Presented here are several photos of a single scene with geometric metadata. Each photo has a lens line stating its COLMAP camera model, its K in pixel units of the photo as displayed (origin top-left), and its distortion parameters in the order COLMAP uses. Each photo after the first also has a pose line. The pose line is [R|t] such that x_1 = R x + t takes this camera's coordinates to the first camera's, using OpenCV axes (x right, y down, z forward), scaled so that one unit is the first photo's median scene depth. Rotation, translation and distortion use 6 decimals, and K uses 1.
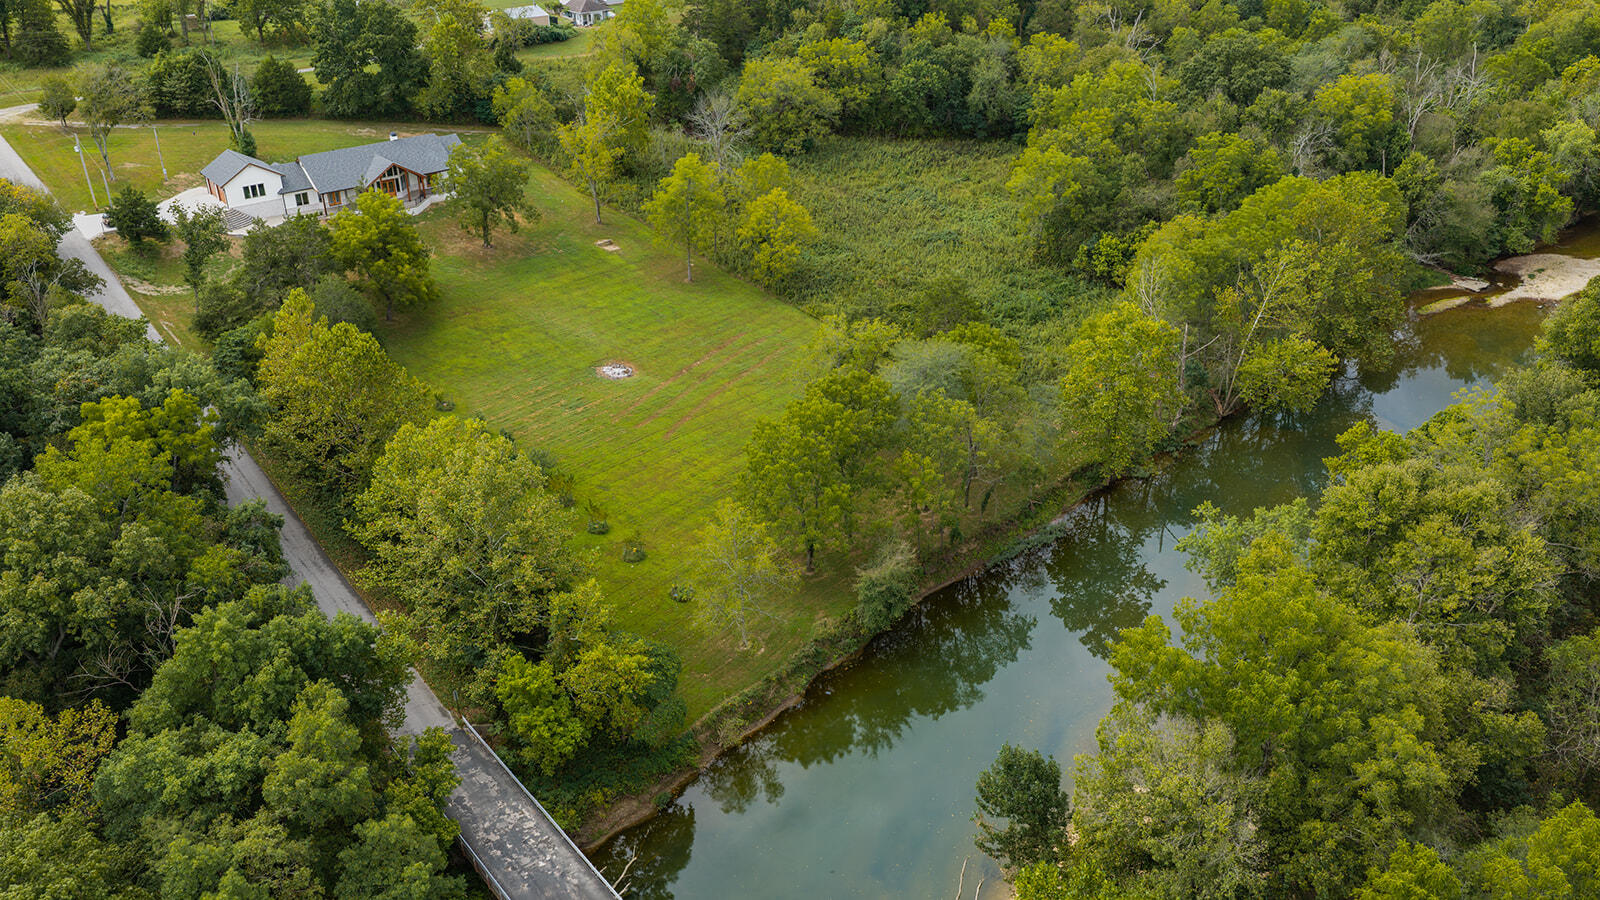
lens RADIAL K [[1311.6, 0, 800.0], [0, 1311.6, 450.0], [0, 0, 1]] dist [0.015331, -0.058938]
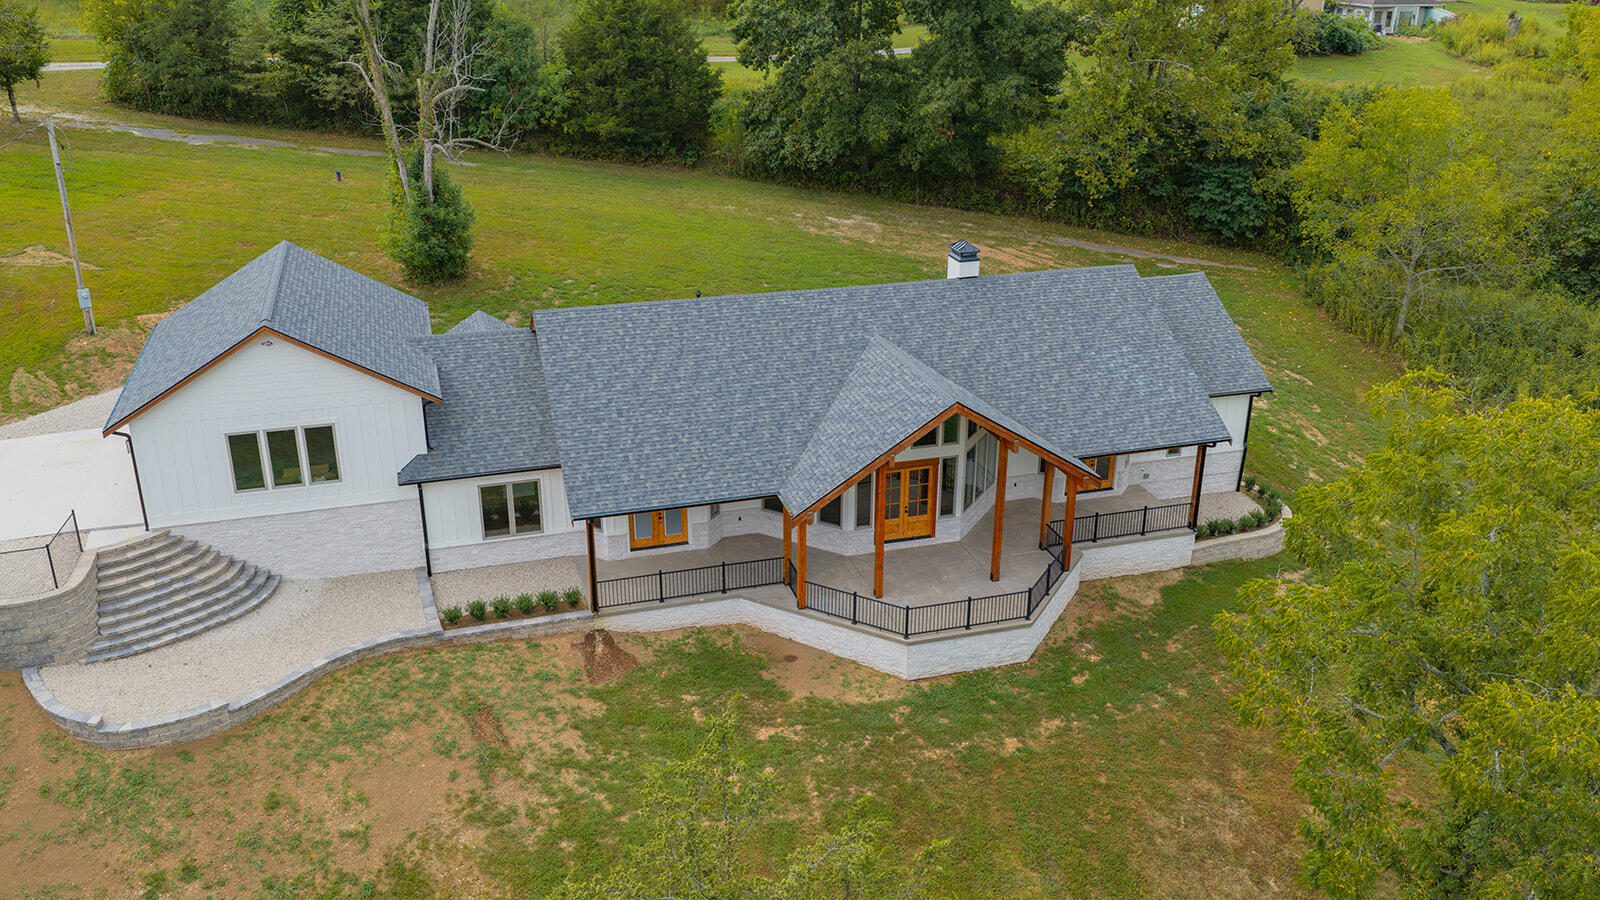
lens RADIAL K [[1311.6, 0, 800.0], [0, 1311.6, 450.0], [0, 0, 1]] dist [0.015331, -0.058938]
pose [[0.934263, 0.154220, -0.321510, -0.268198], [-0.179069, 0.982615, -0.049014, -0.197943], [0.308361, 0.103364, 0.945637, 0.810782]]
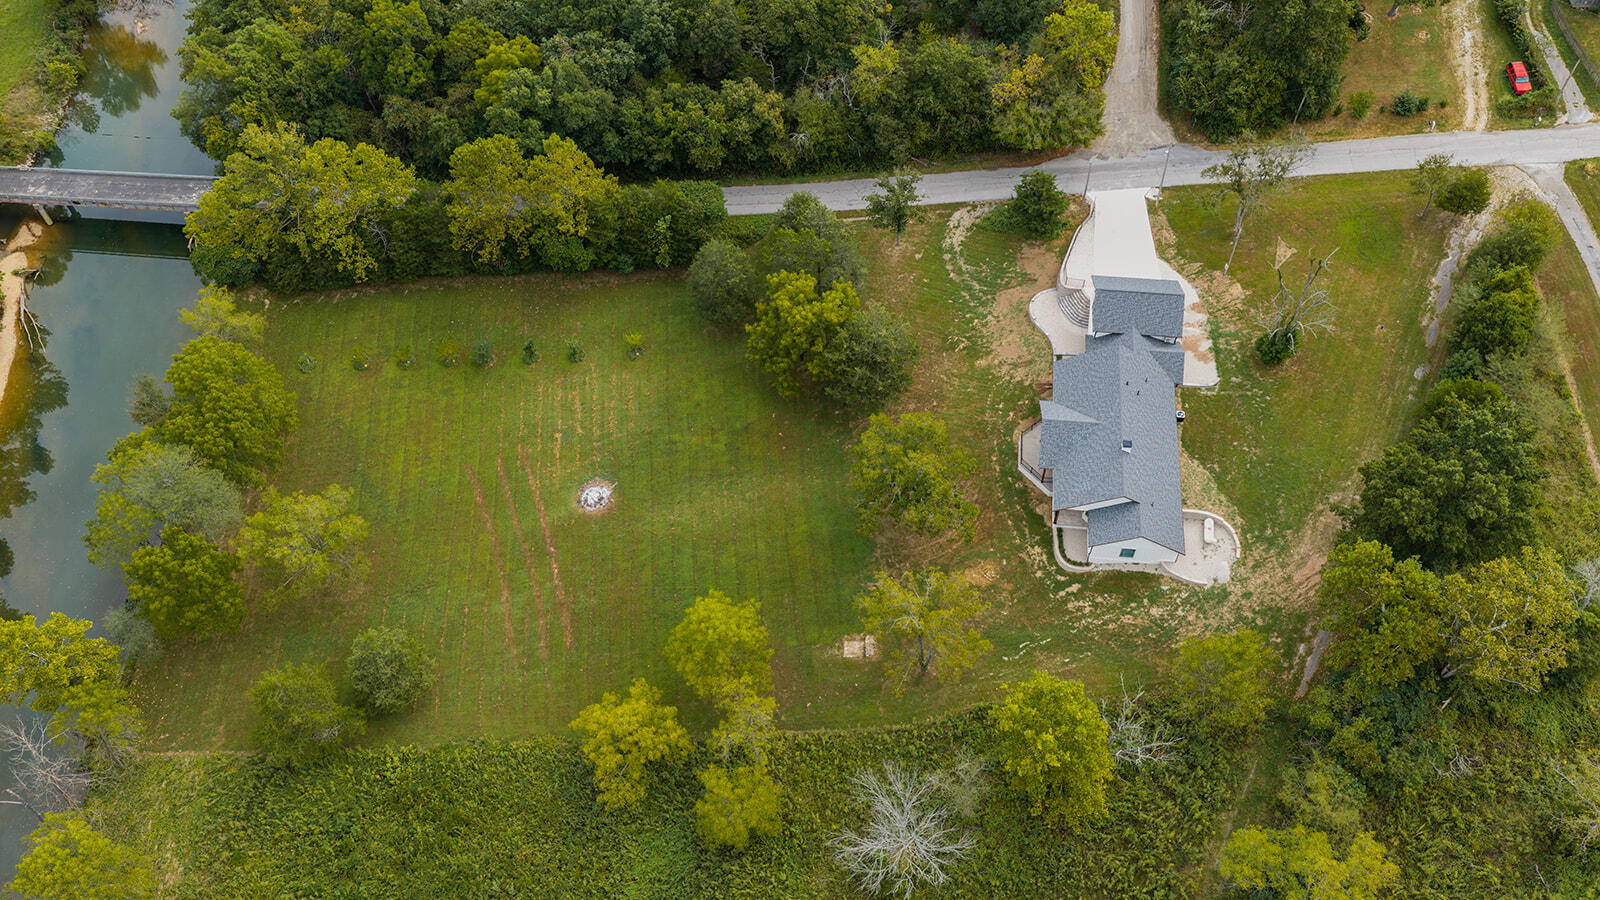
lens RADIAL K [[1311.6, 0, 800.0], [0, 1311.6, 450.0], [0, 0, 1]] dist [0.015331, -0.058938]
pose [[-0.691091, 0.603181, -0.398204, 0.105274], [-0.311194, 0.248939, 0.917163, -0.872726], [0.652343, 0.757762, 0.015667, 0.908047]]
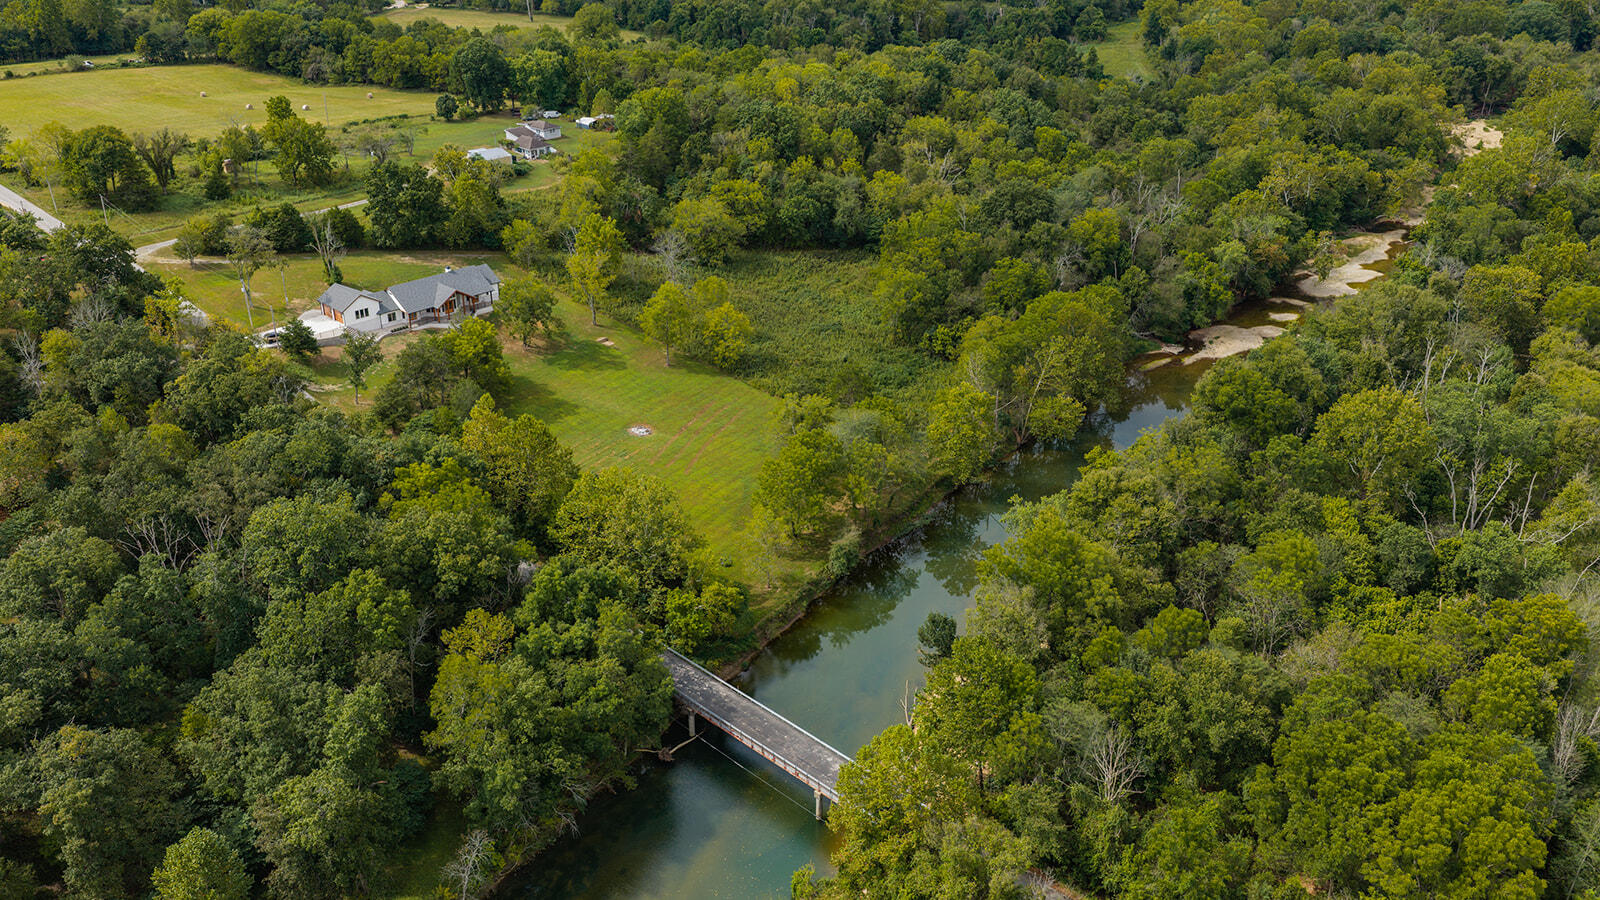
lens RADIAL K [[1311.6, 0, 800.0], [0, 1311.6, 450.0], [0, 0, 1]] dist [0.015331, -0.058938]
pose [[0.988242, -0.042047, 0.147005, -0.156515], [0.044801, 0.998876, -0.015472, -0.004716], [-0.146189, 0.021876, 0.989015, -0.472956]]
